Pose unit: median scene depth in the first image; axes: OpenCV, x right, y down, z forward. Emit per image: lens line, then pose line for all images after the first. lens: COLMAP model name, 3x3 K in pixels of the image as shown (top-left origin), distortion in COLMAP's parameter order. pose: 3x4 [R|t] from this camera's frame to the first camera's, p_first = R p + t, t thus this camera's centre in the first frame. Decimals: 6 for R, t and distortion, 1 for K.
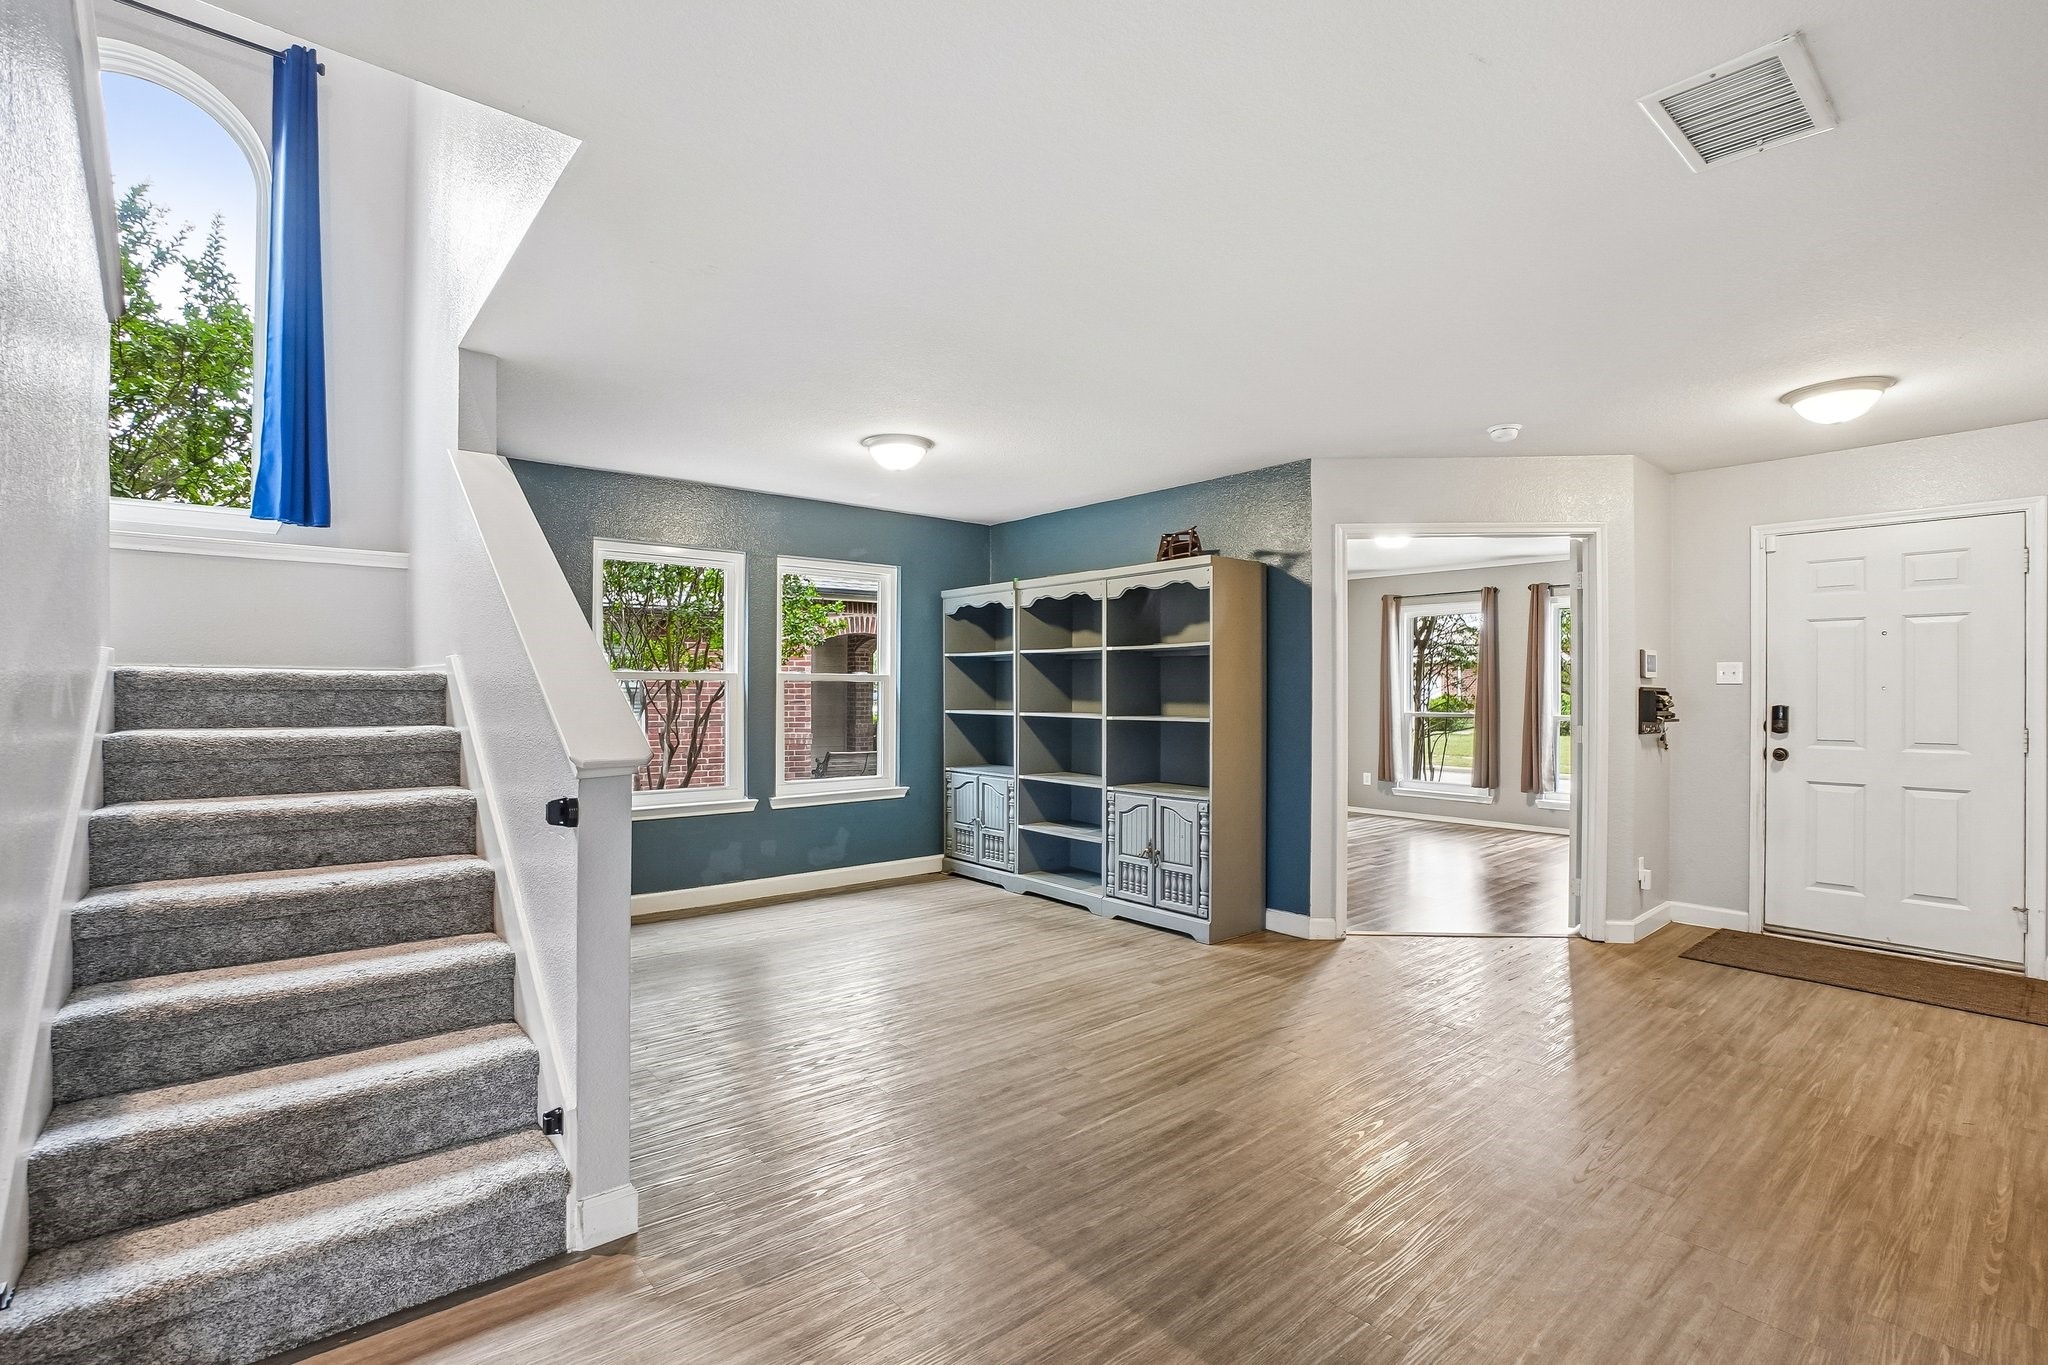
lens RADIAL K [[938.0, 0, 1009.0], [0, 938.0, 688.6], [0, 0, 1]] dist [-0.059576, 0.023422]
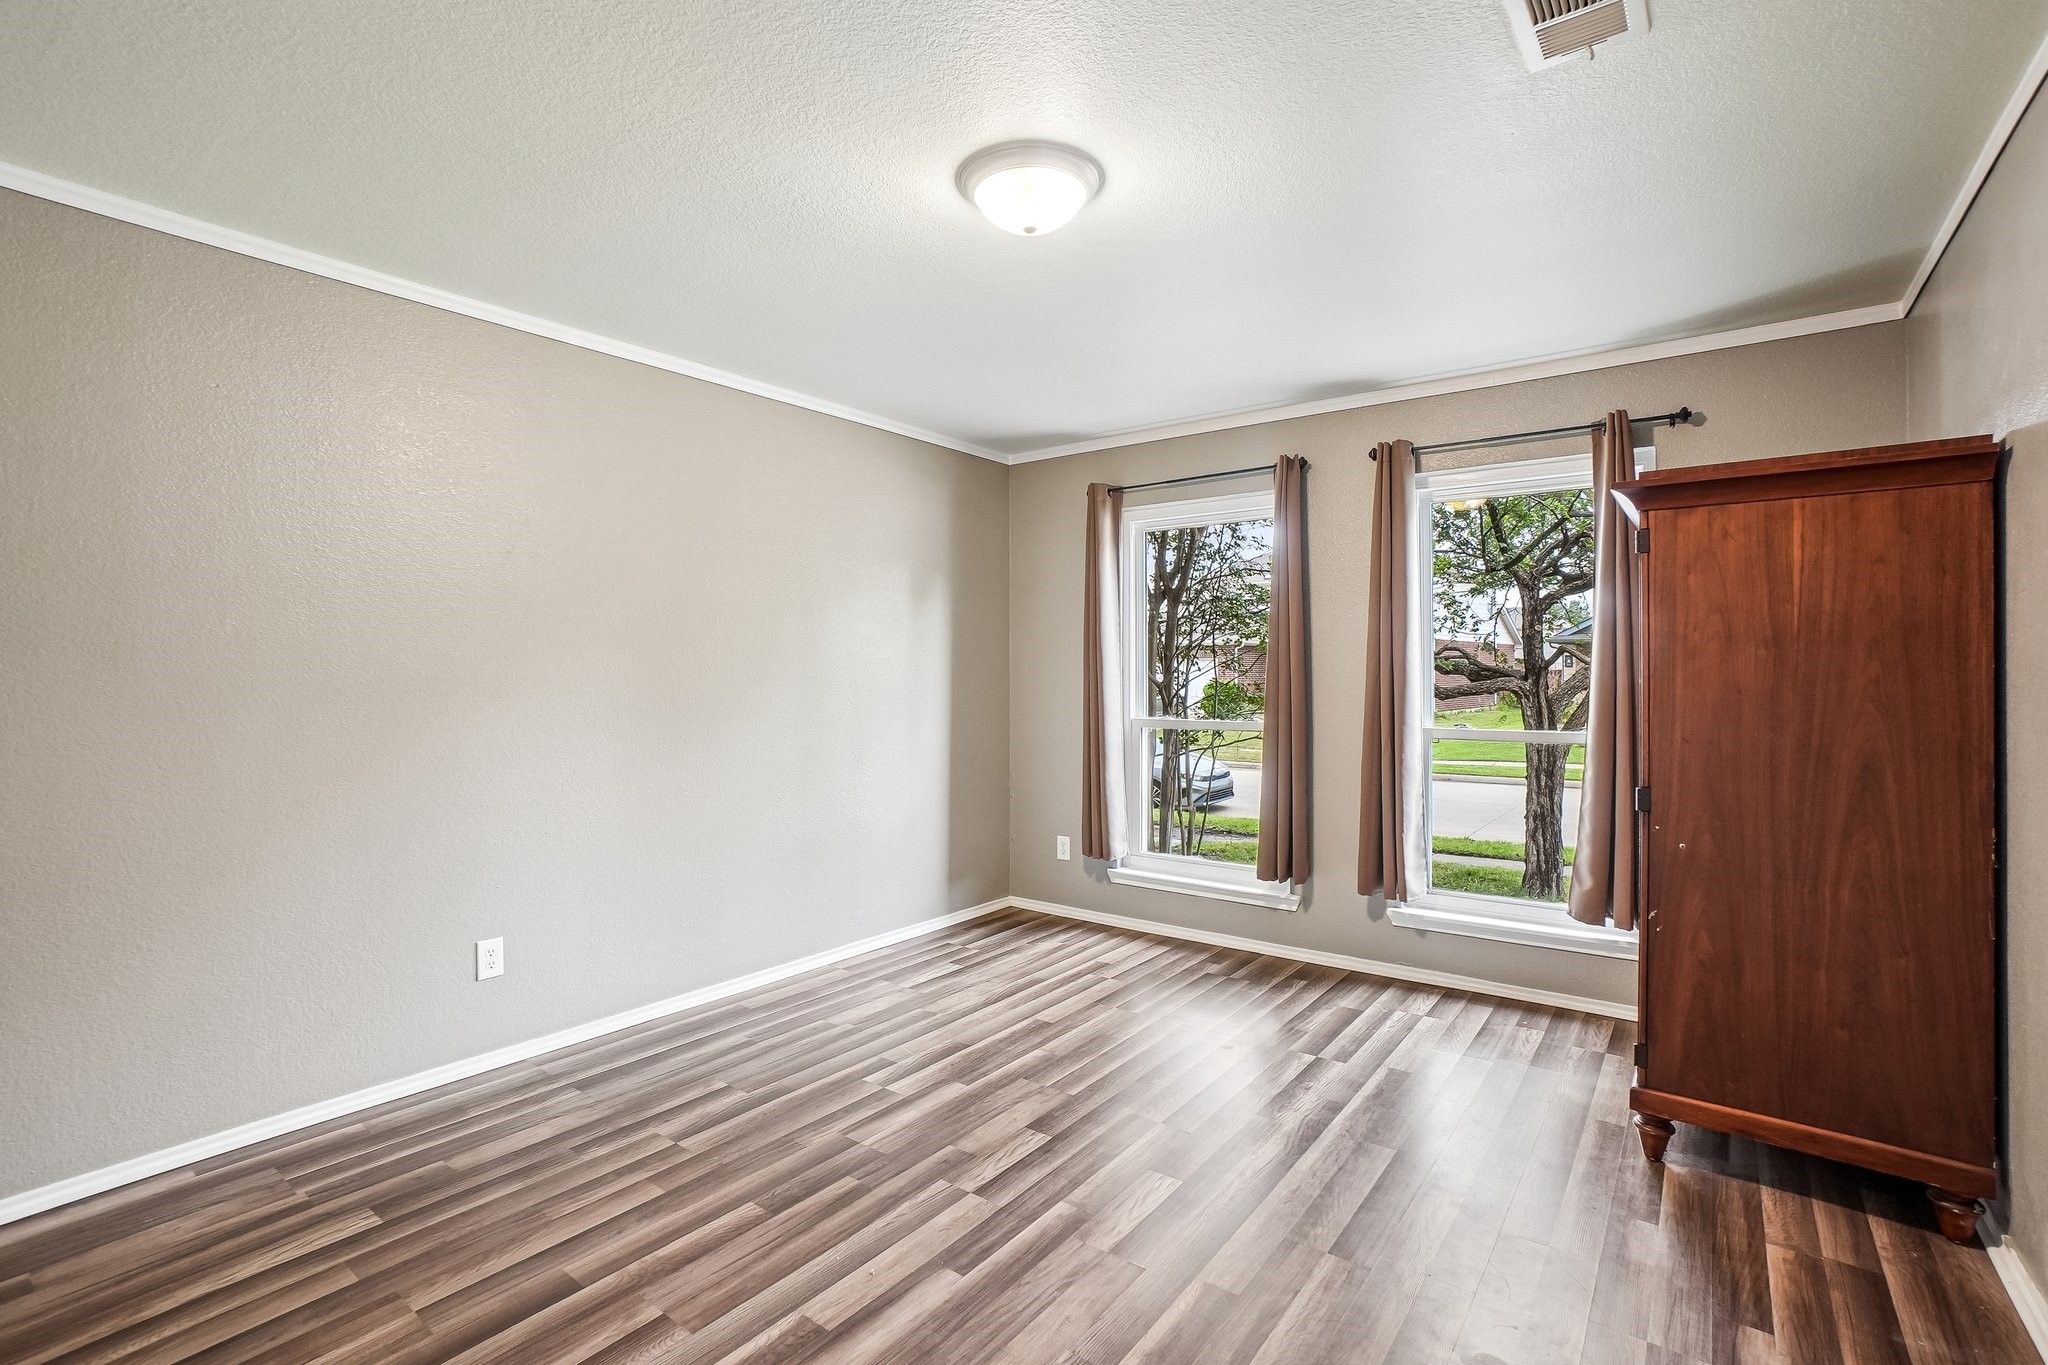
lens RADIAL K [[938.0, 0, 1009.0], [0, 938.0, 688.6], [0, 0, 1]] dist [-0.059576, 0.023422]
pose [[0.977648, -0.008863, 0.210062, 0.464101], [0.006397, 0.999902, 0.012418, 0.003740], [-0.210152, -0.010796, 0.977609, 0.942469]]
